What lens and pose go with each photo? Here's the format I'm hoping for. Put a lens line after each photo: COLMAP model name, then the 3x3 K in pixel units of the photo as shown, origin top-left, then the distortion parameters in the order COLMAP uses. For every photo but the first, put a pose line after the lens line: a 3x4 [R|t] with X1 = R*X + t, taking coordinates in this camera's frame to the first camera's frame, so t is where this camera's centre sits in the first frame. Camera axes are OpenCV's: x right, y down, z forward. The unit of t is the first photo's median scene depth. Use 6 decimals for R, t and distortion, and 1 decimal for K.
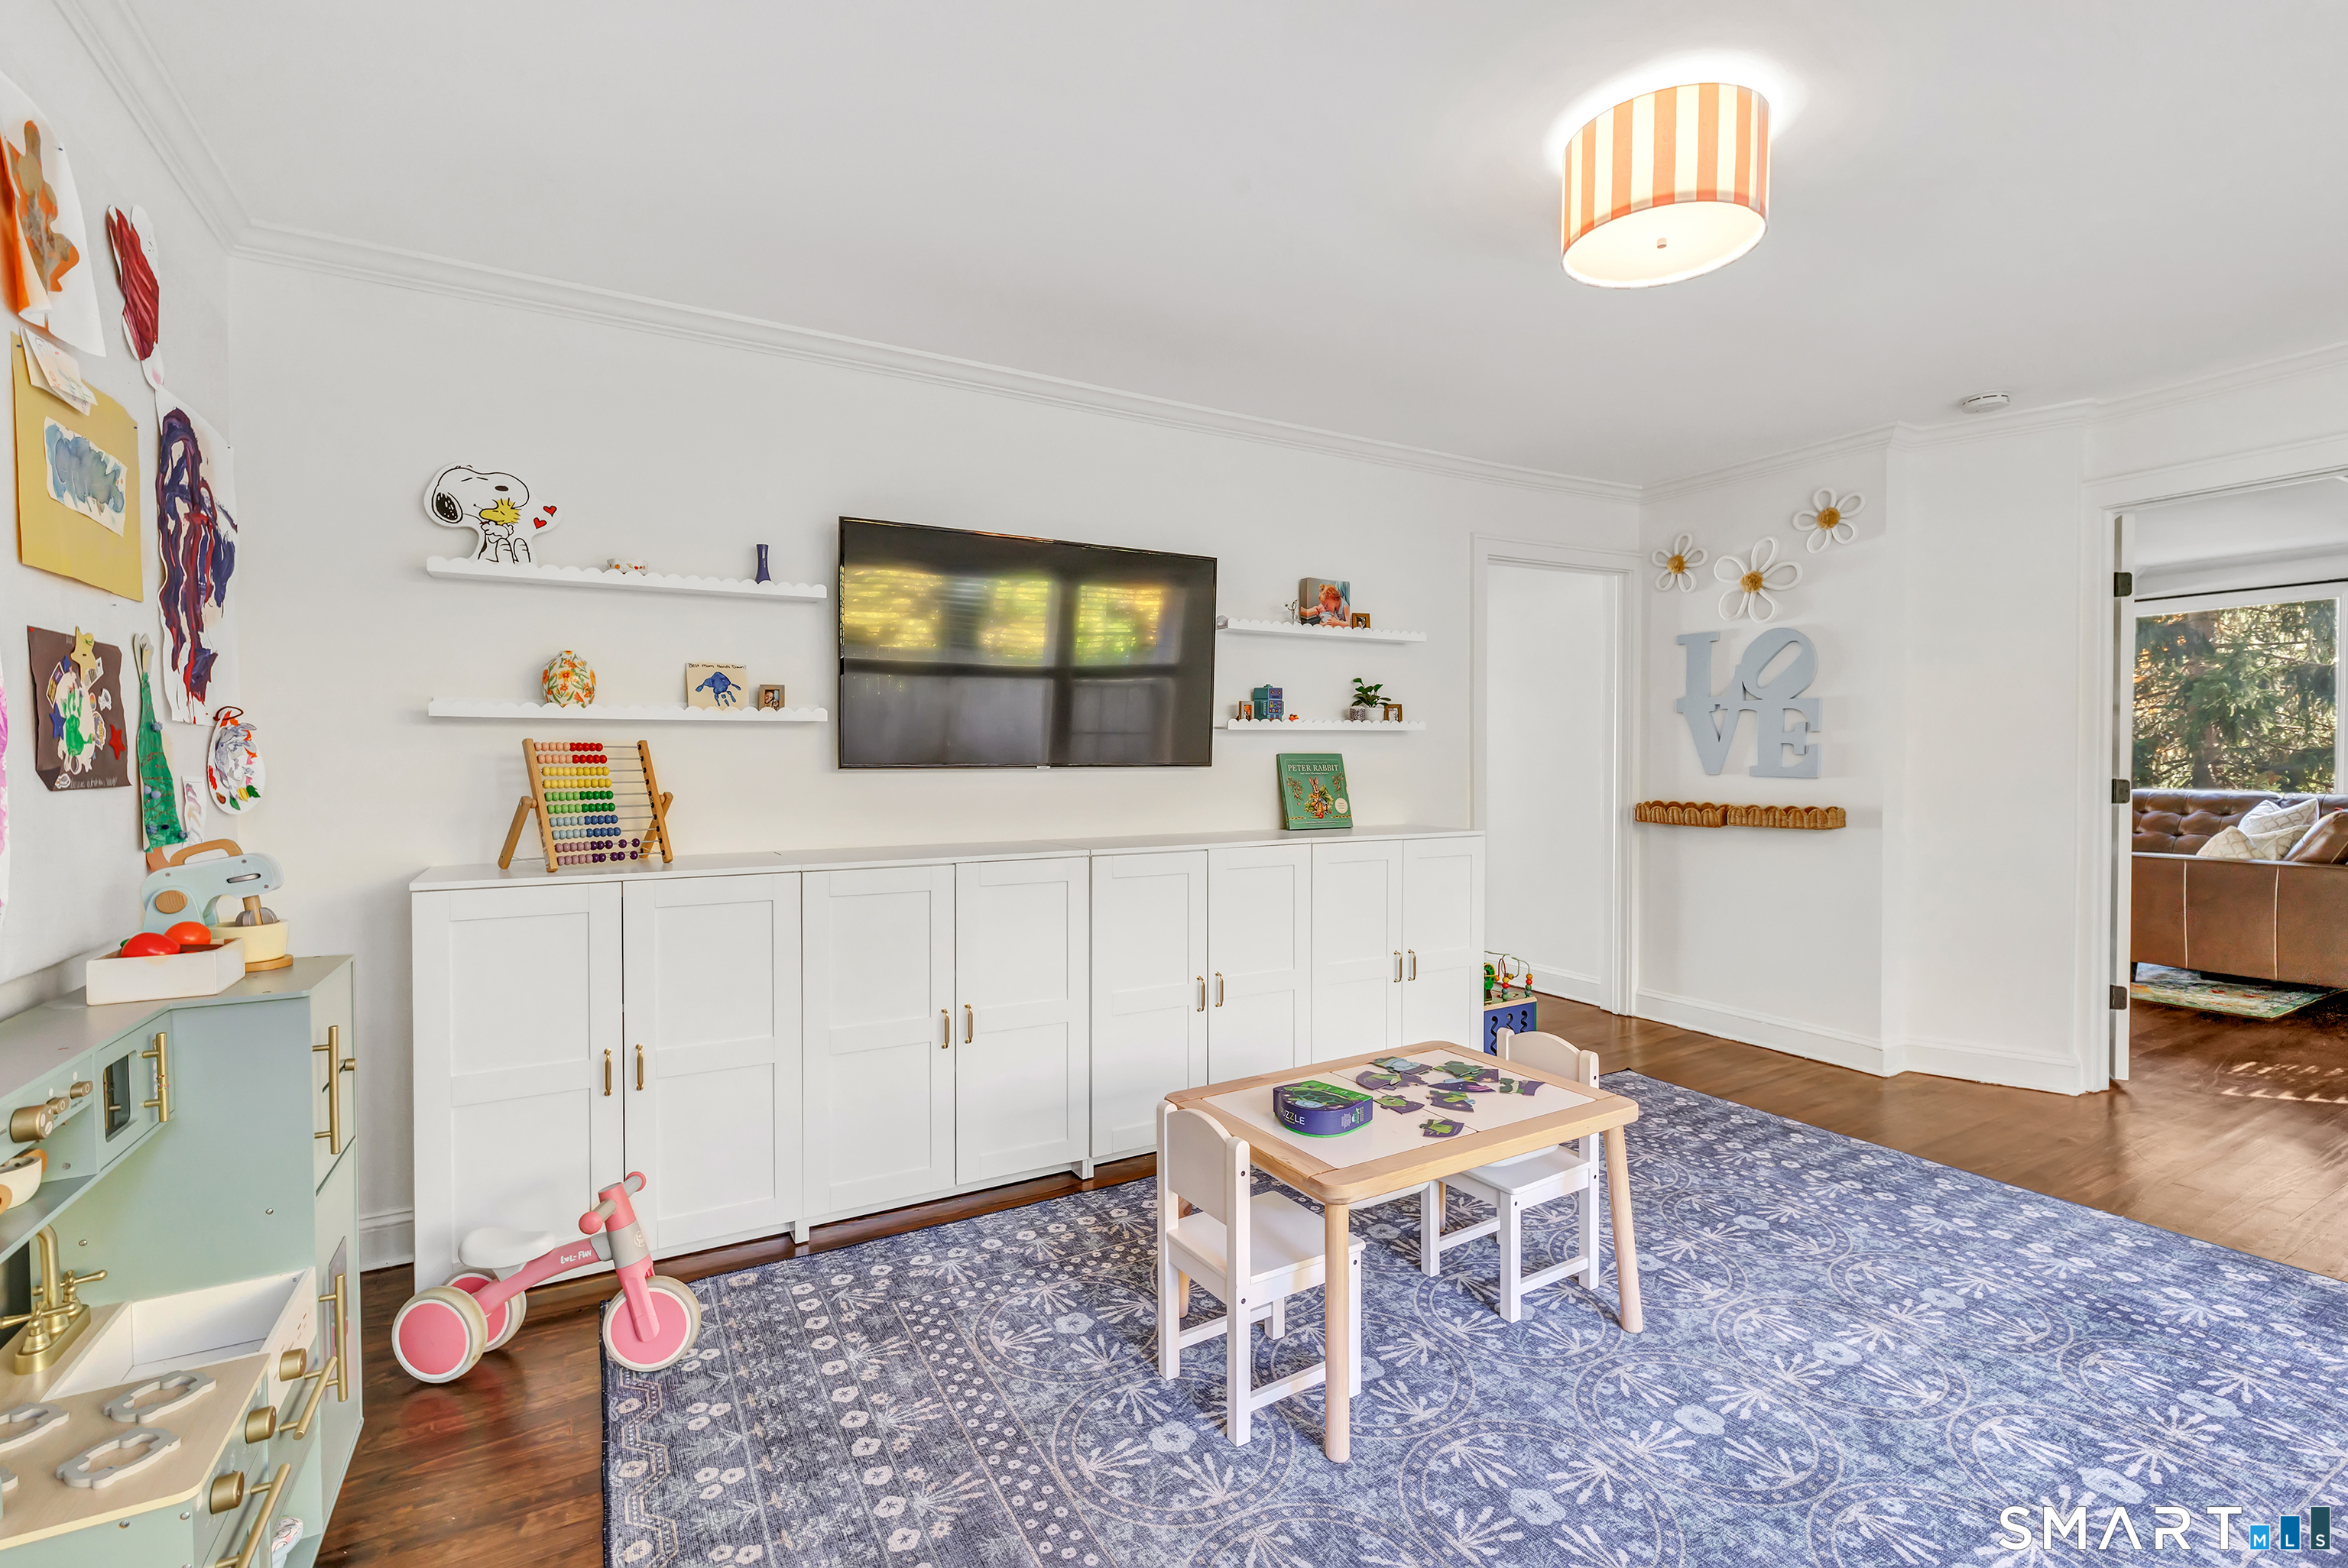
lens RADIAL K [[1014.3, 0, 1174.0], [0, 1014.3, 784.0], [0, 0, 1]] dist [0.001441, 0.001035]
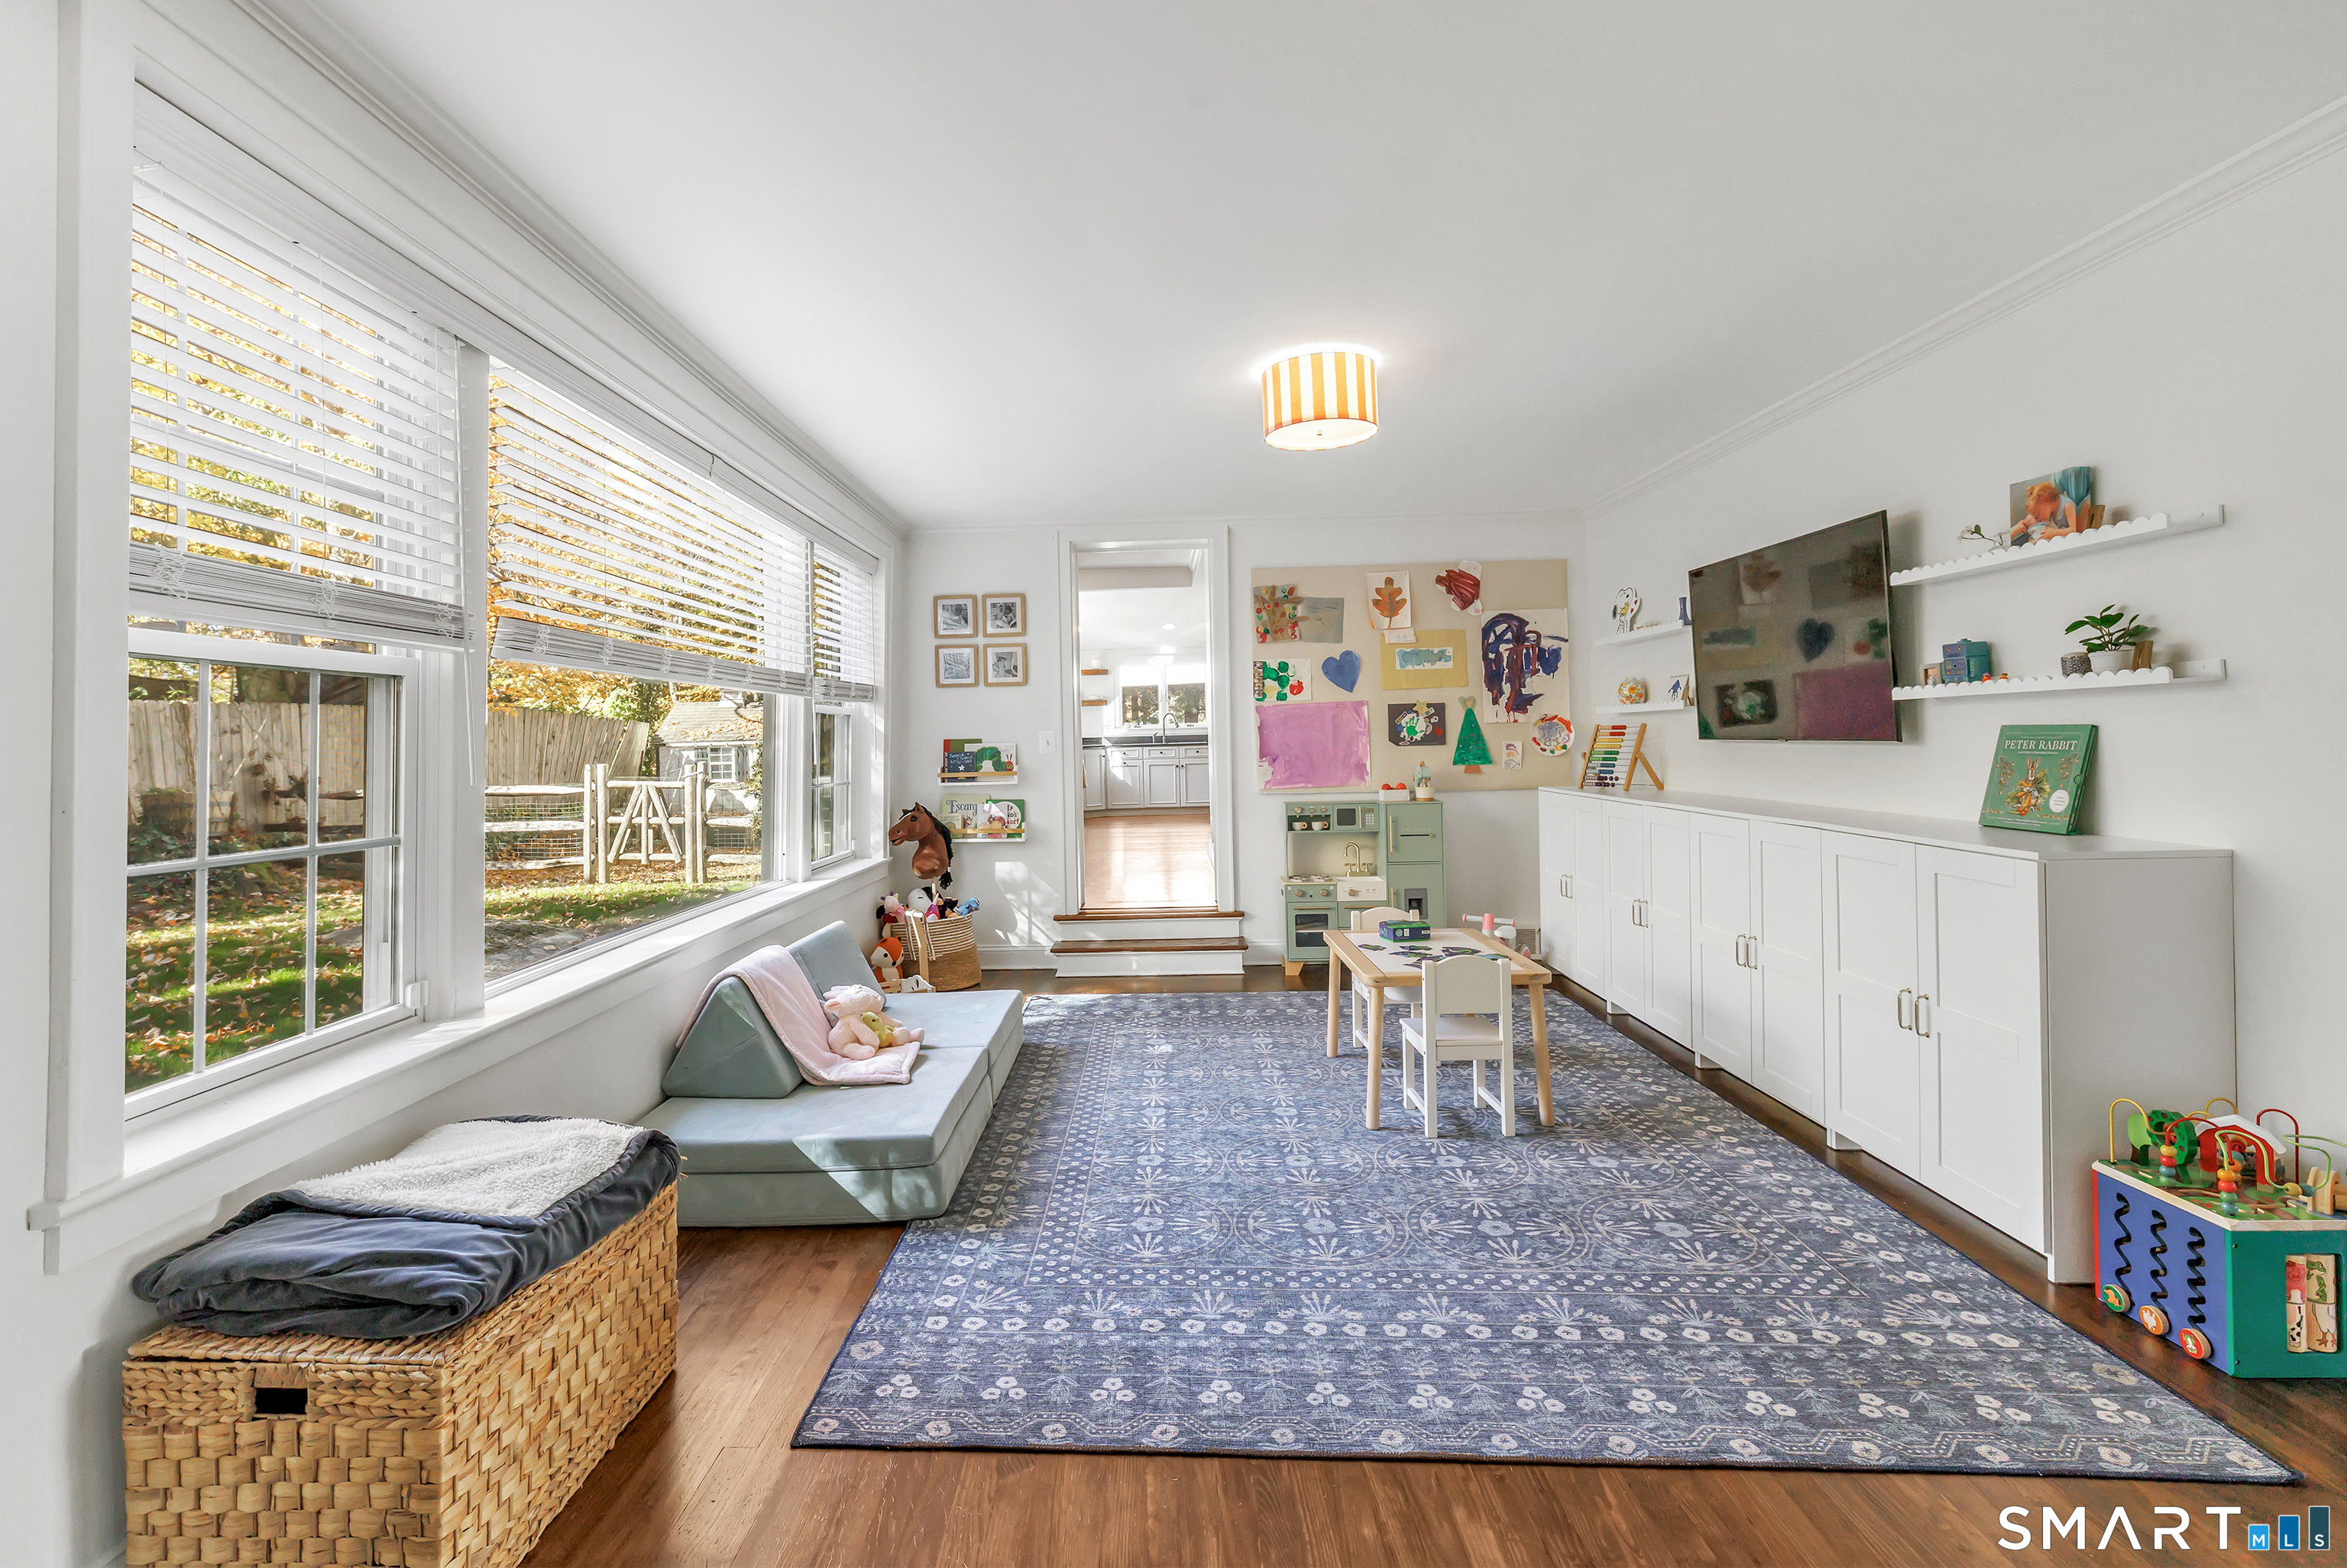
lens RADIAL K [[1121.7, 0, 1107.6], [0, 1121.7, 728.1], [0, 0, 1]] dist [0.000154, 0.000818]
pose [[-0.529960, 0.001547, -0.848021, 1.427039], [-0.005828, 0.999968, 0.005467, -0.034745], [0.848003, 0.007839, -0.529934, 1.075118]]
